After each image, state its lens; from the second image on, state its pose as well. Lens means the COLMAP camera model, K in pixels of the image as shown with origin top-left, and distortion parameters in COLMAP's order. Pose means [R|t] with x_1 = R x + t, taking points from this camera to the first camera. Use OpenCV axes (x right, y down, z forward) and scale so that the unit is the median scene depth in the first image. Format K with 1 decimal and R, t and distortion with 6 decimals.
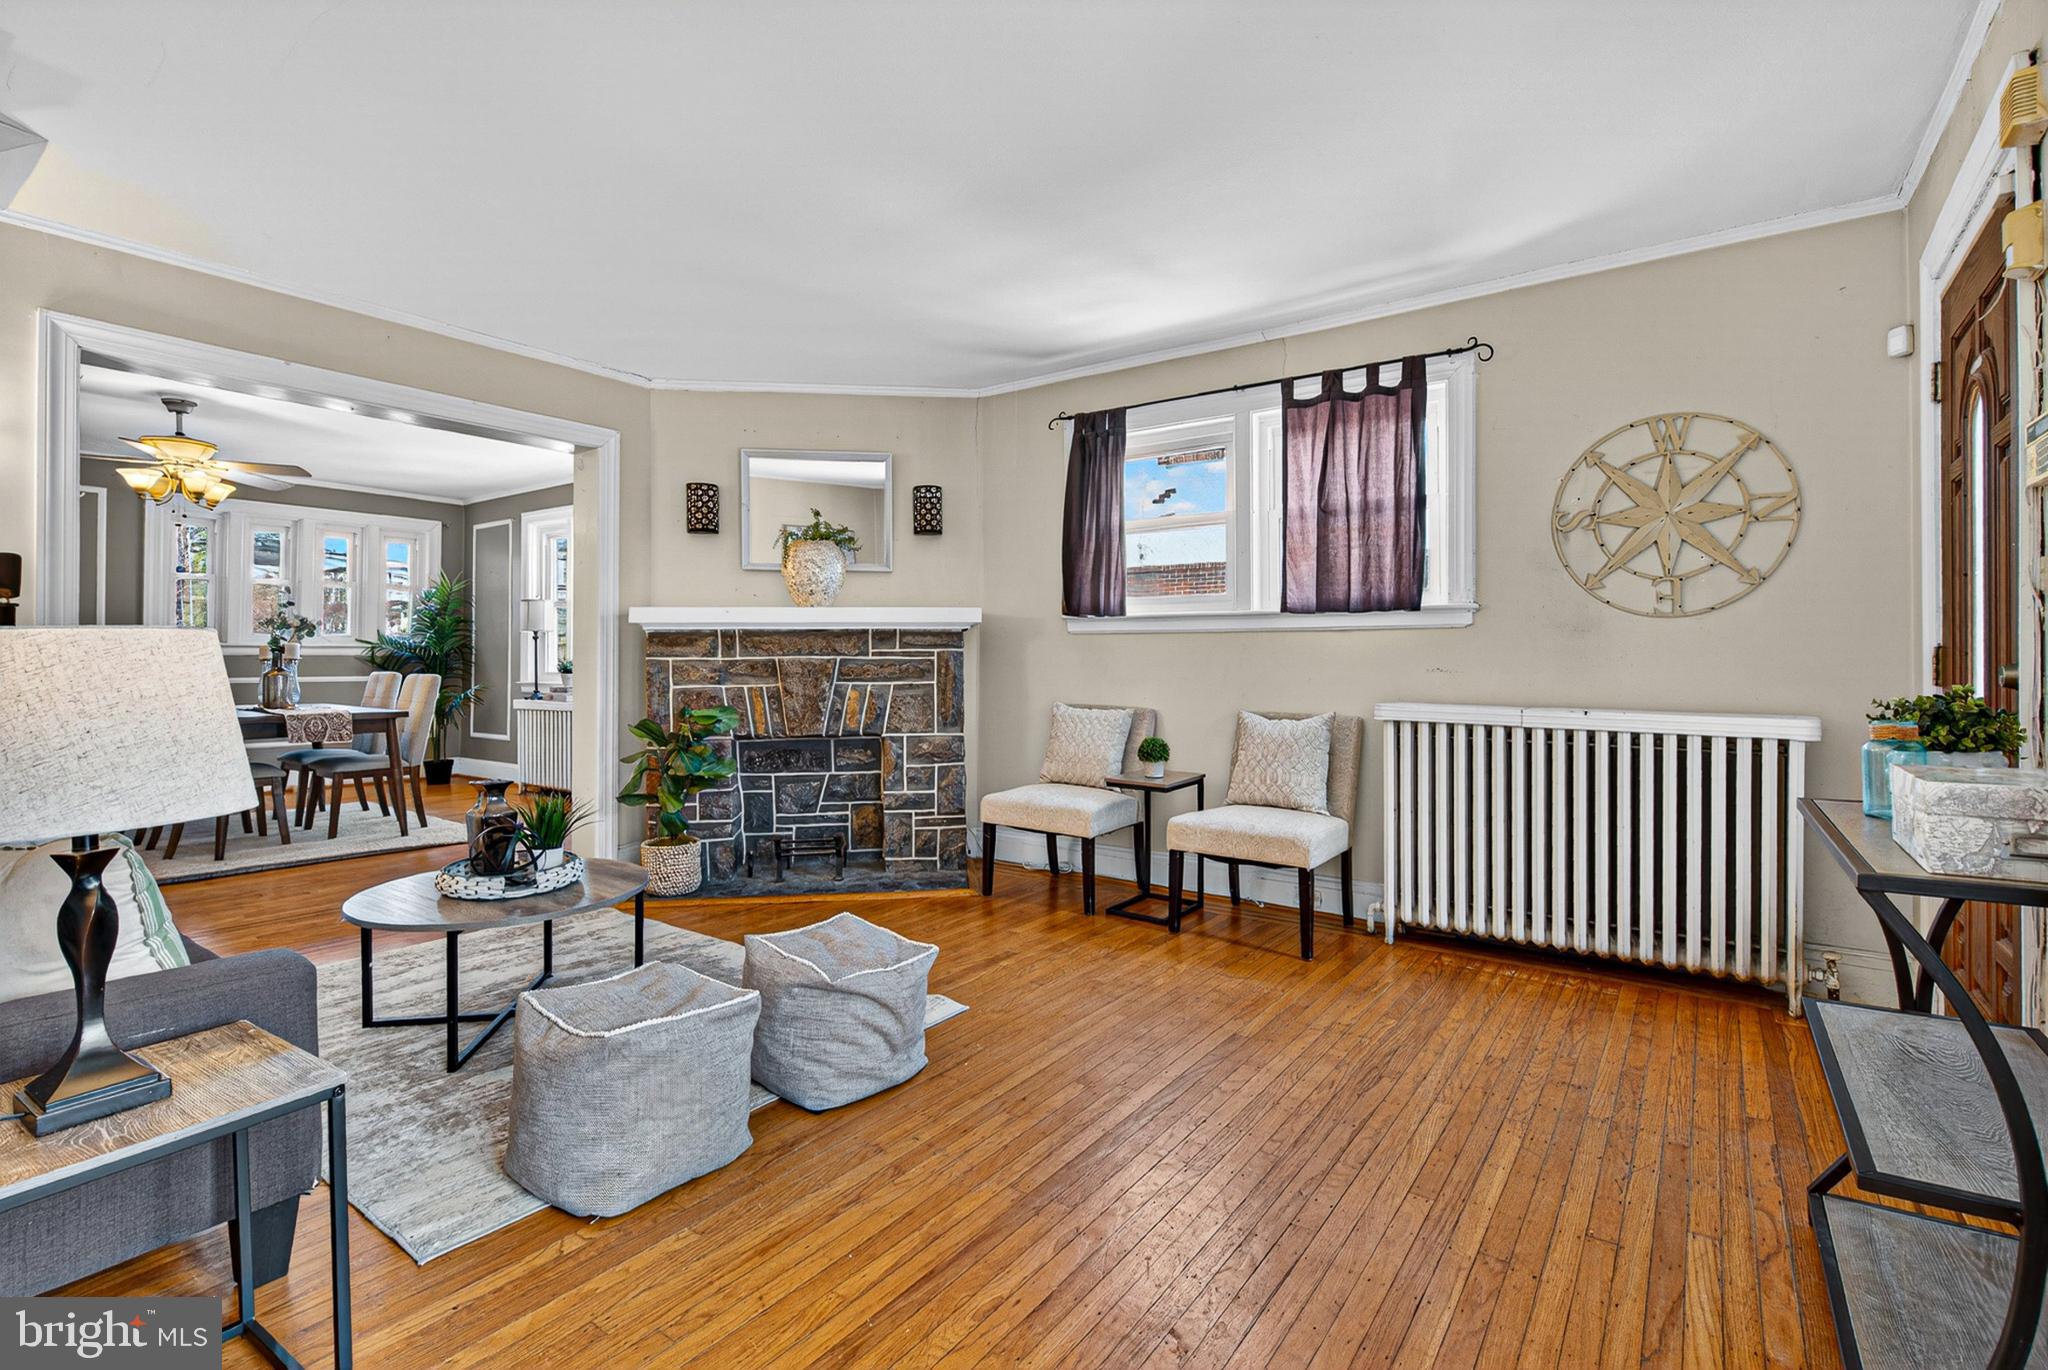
lens RADIAL K [[934.3, 0, 1021.3], [0, 934.3, 666.4], [0, 0, 1]] dist [0.004462, -0.002197]
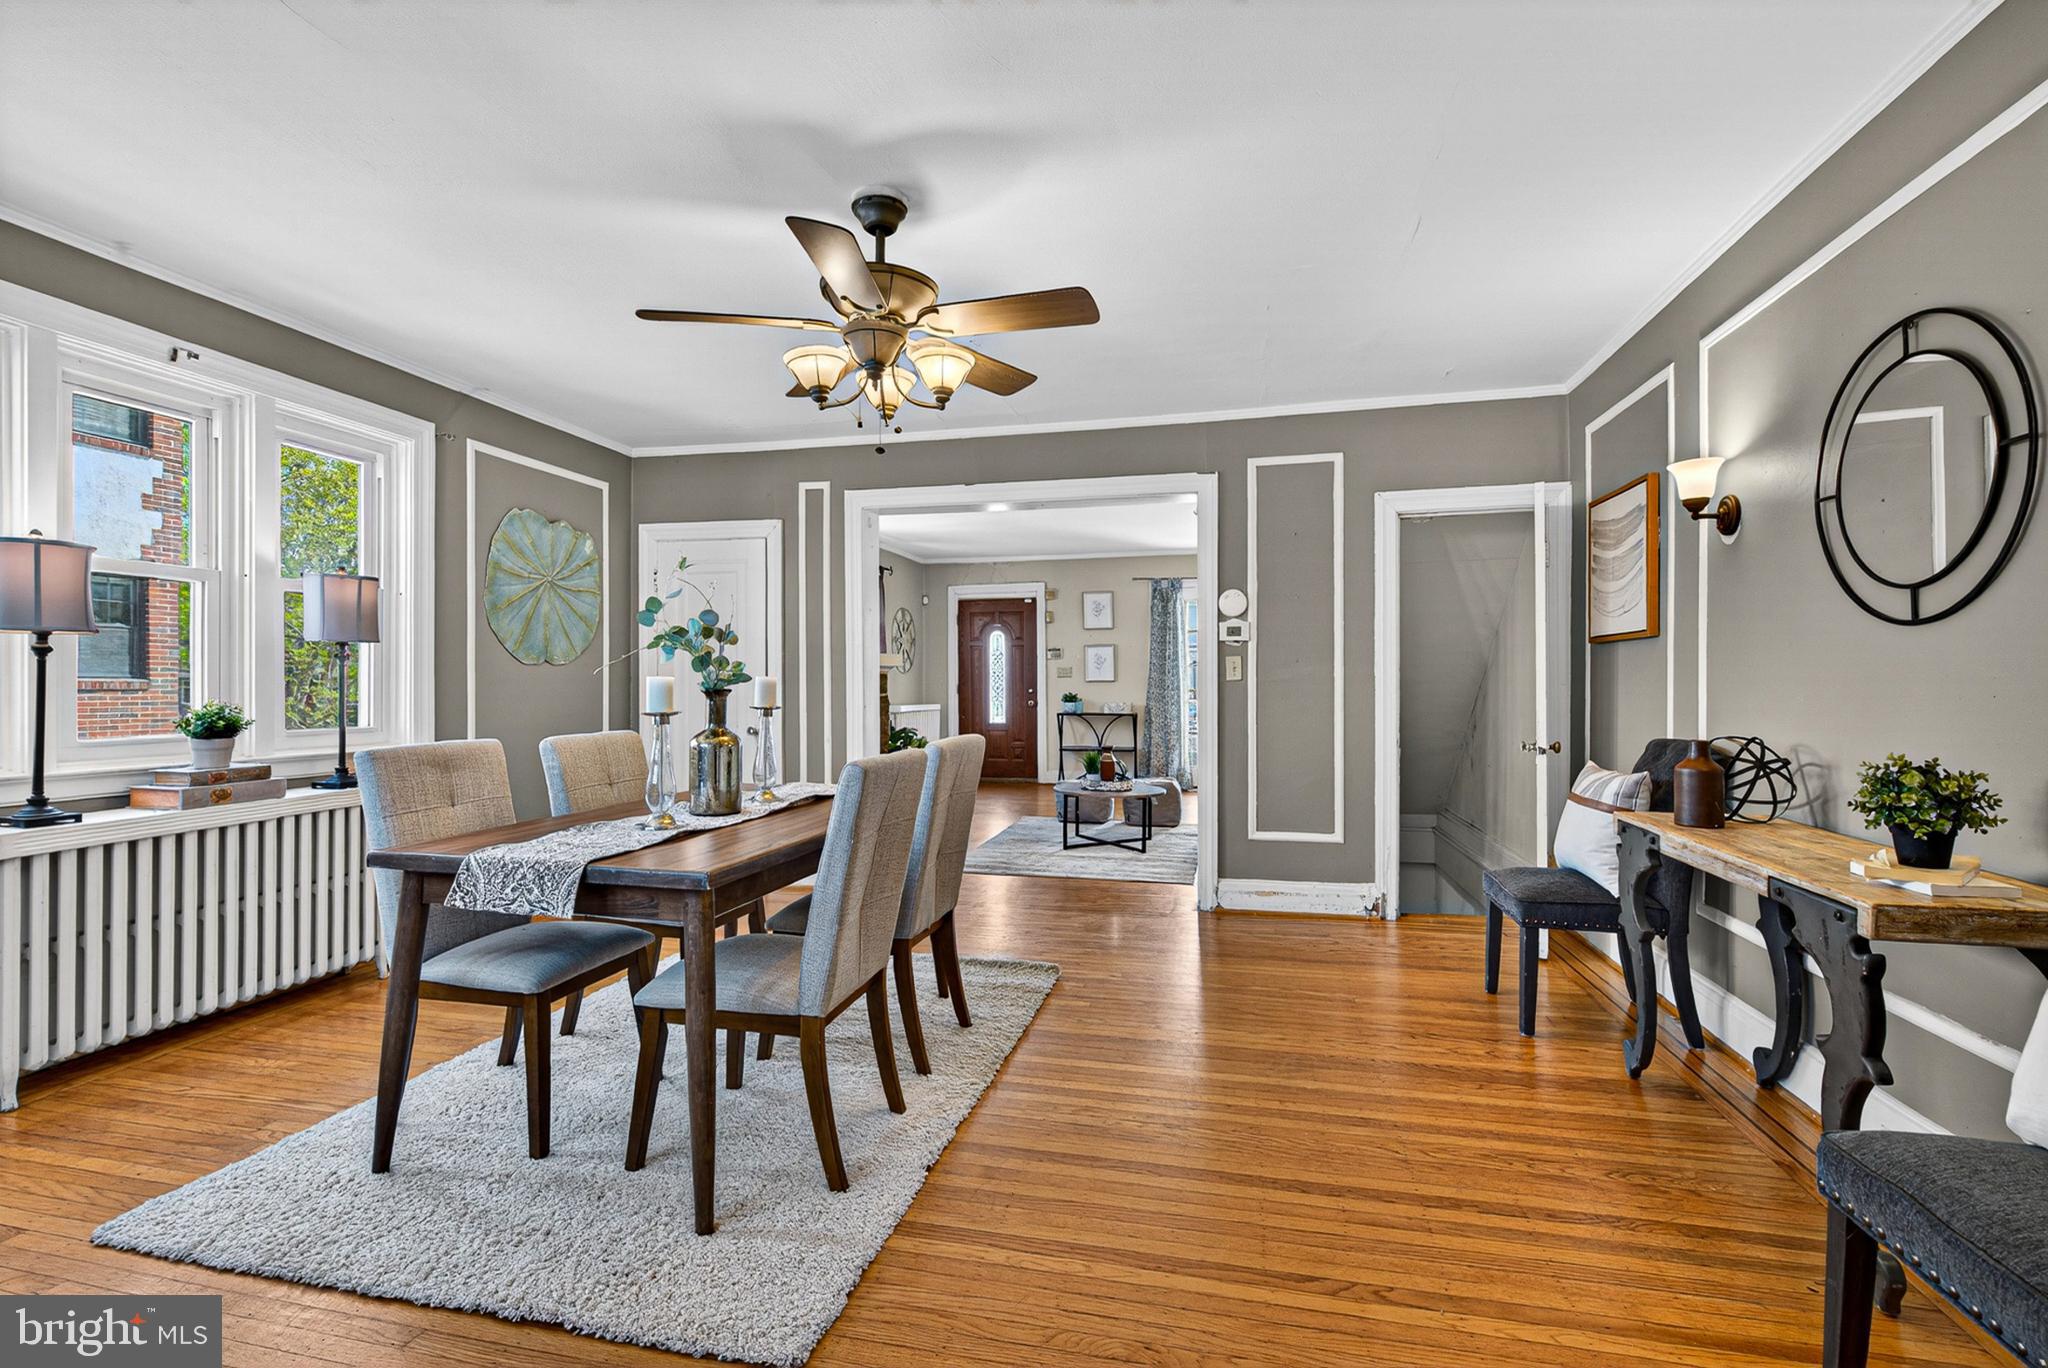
lens RADIAL K [[934.3, 0, 1032.6], [0, 934.3, 682.7], [0, 0, 1]] dist [0.004462, -0.002197]
pose [[-0.390596, -0.005468, 0.920546, -1.603210], [0.002489, 0.999972, 0.006996, -0.030910], [-0.920559, 0.005024, -0.390571, 1.280383]]
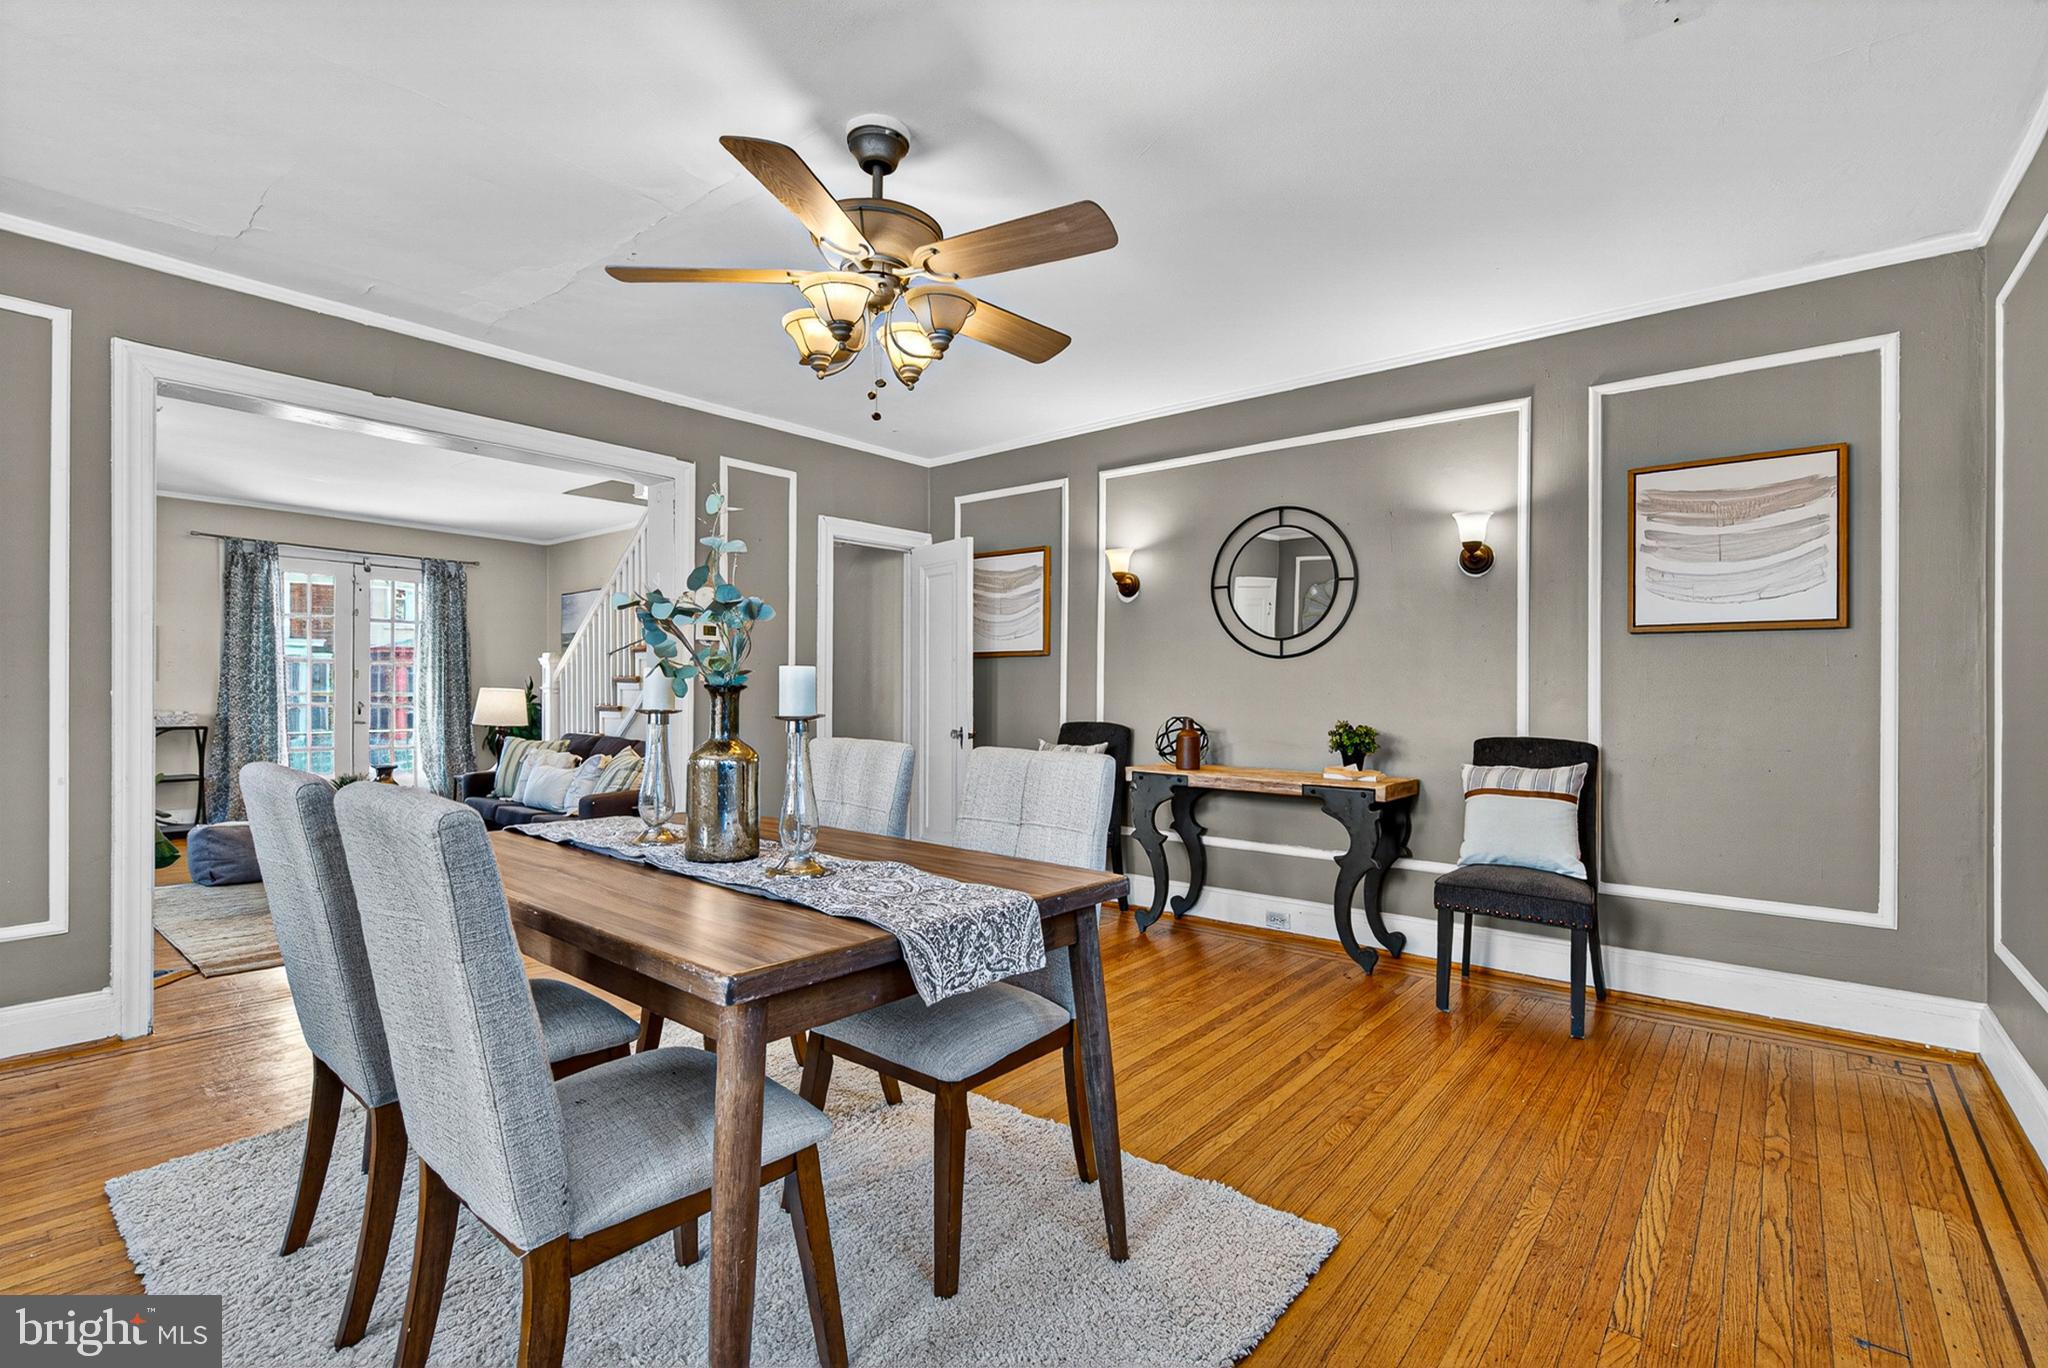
lens RADIAL K [[934.3, 0, 1023.4], [0, 934.3, 687.3], [0, 0, 1]] dist [0.004462, -0.002197]
pose [[-0.998410, -0.011892, 0.055095, -1.140680], [-0.011857, 0.999929, 0.000957, -0.023873], [-0.055103, 0.000303, -0.998481, 1.649542]]
